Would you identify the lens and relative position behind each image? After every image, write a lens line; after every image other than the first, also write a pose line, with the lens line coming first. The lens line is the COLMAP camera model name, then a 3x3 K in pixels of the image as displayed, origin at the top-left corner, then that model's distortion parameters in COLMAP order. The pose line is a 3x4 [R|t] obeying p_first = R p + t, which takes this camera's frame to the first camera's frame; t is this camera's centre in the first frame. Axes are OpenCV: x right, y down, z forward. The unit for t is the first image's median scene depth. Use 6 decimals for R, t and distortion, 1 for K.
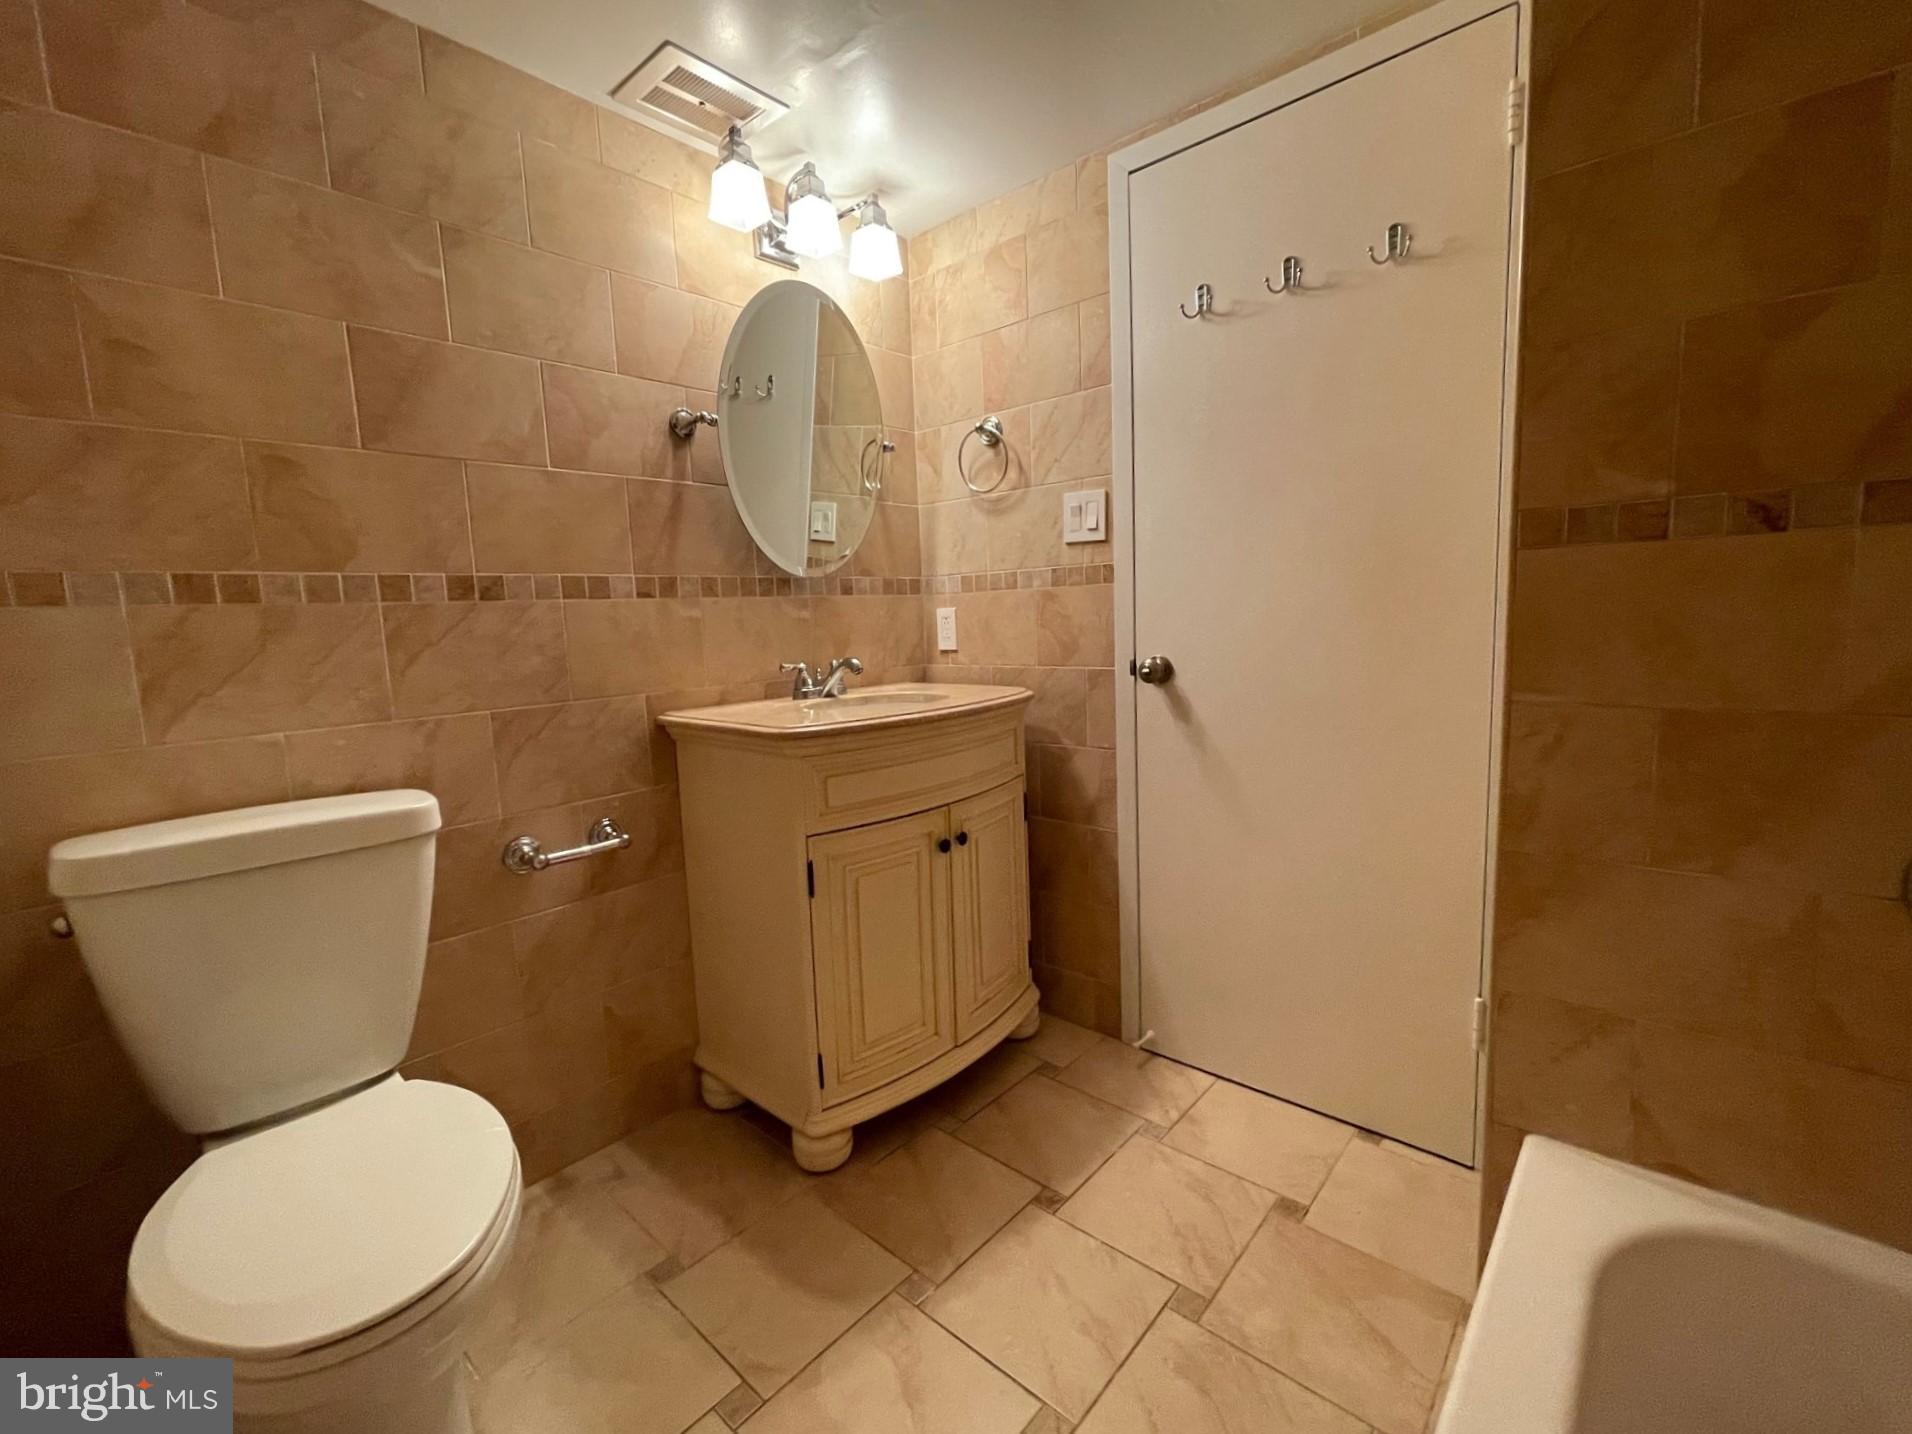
lens RADIAL K [[785.8, 0, 956.1], [0, 785.8, 713.8], [0, 0, 1]] dist [-0.004072, 0.001508]
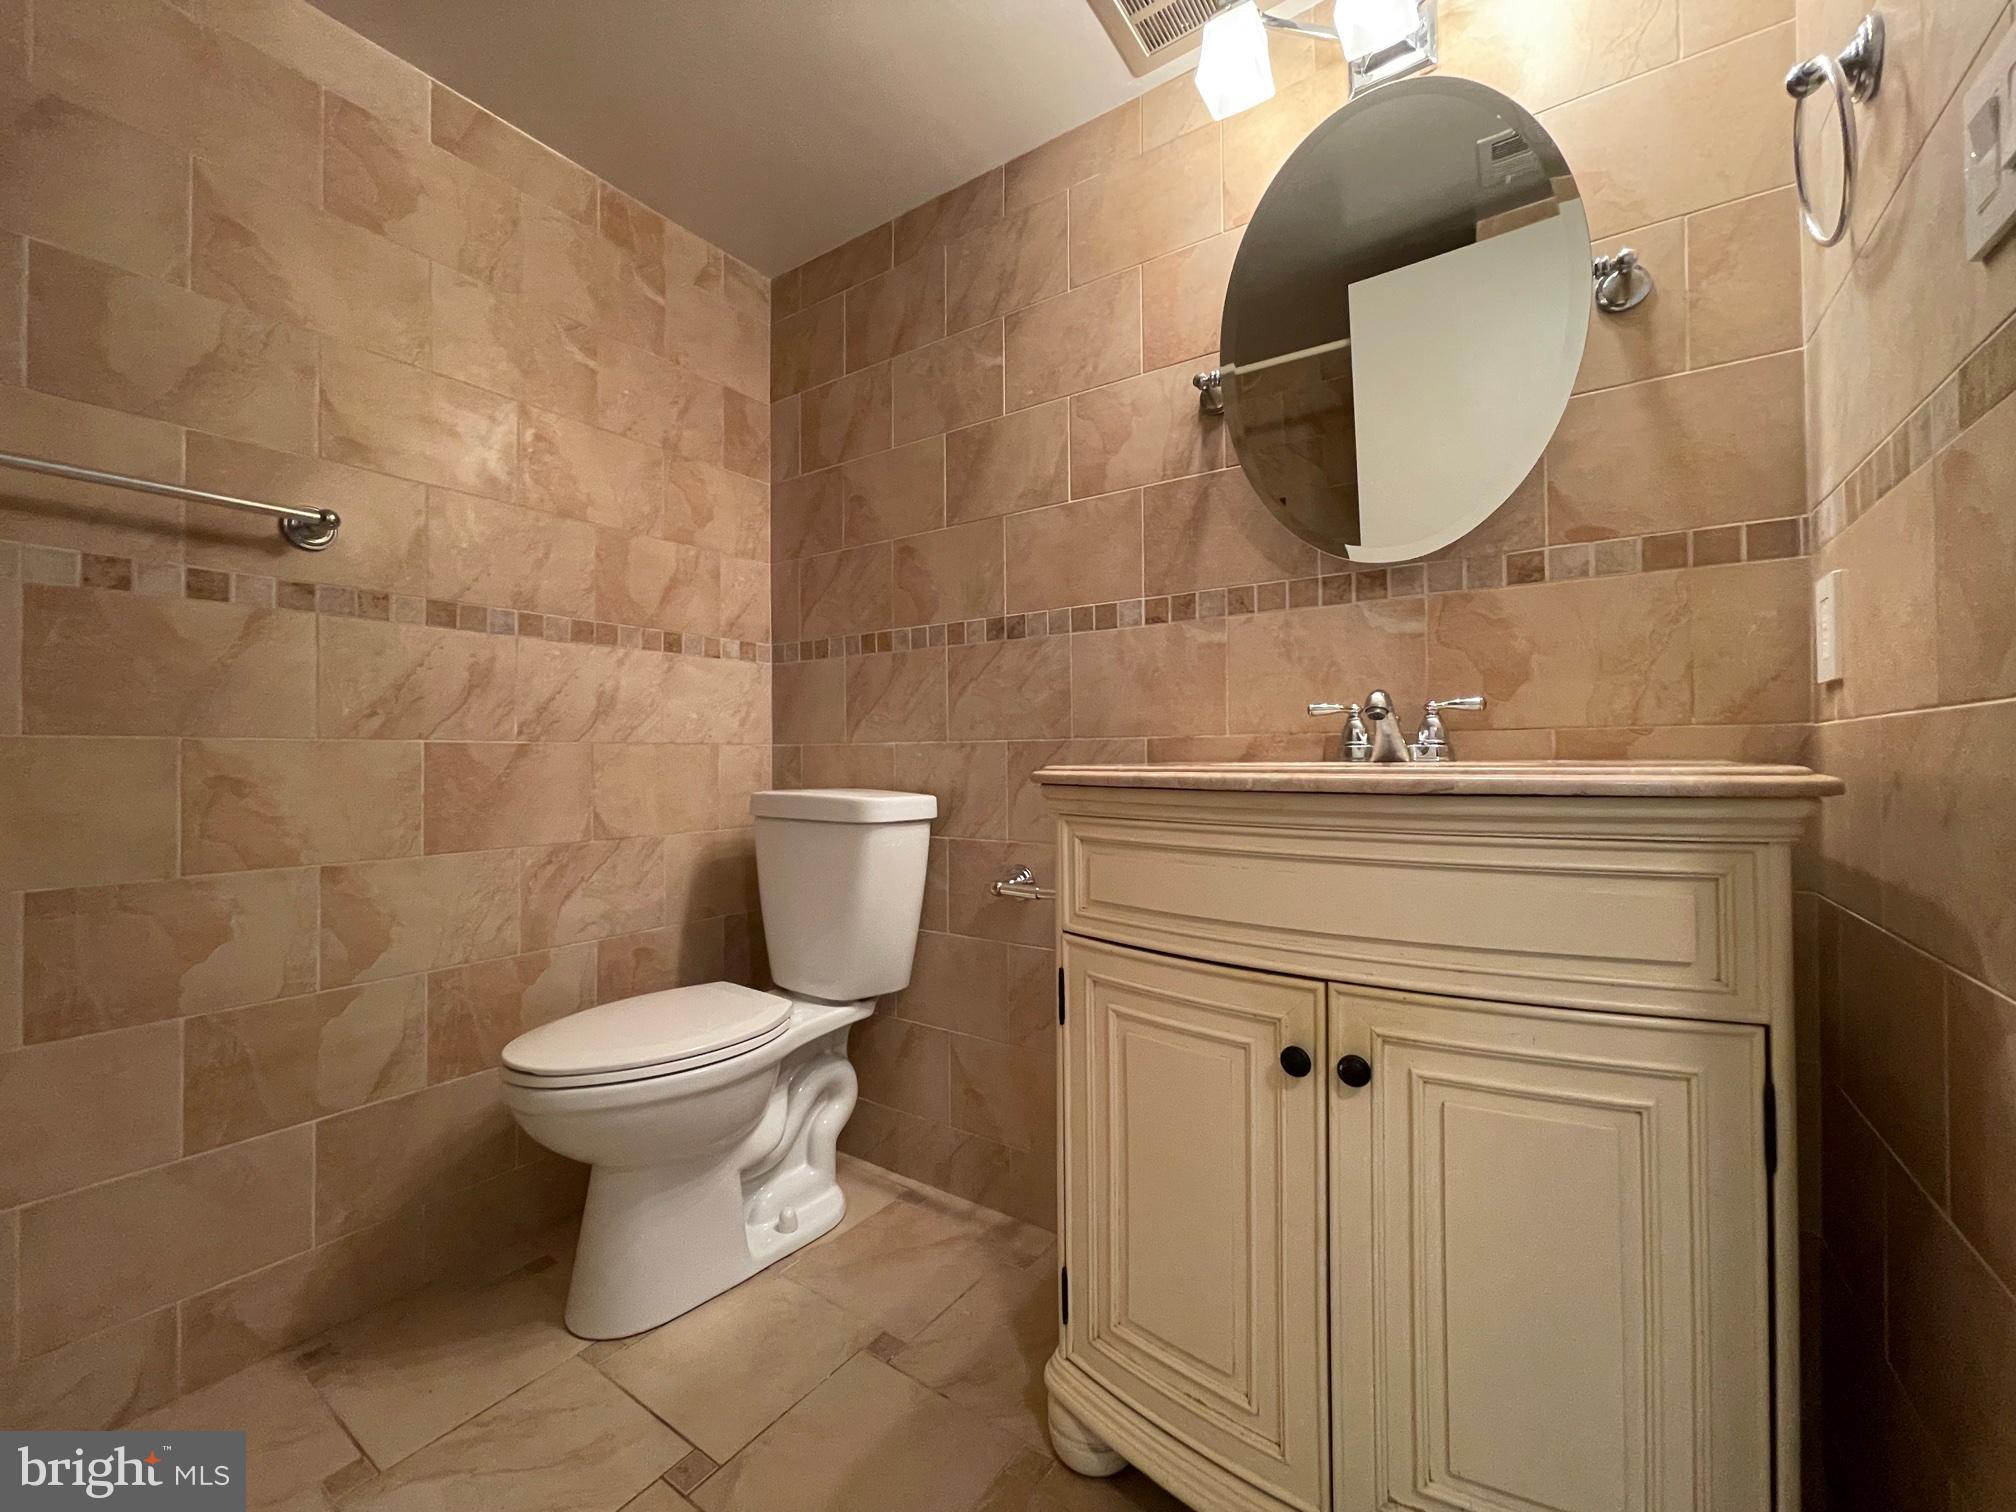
lens RADIAL K [[828.6, 0, 1053.0], [0, 828.6, 752.1], [0, 0, 1]] dist [-0.004072, 0.001508]
pose [[0.145497, 0.030855, -0.988877, 0.519849], [-0.118752, 0.992832, 0.013506, -0.010378], [0.982206, 0.115466, 0.148118, 0.859323]]
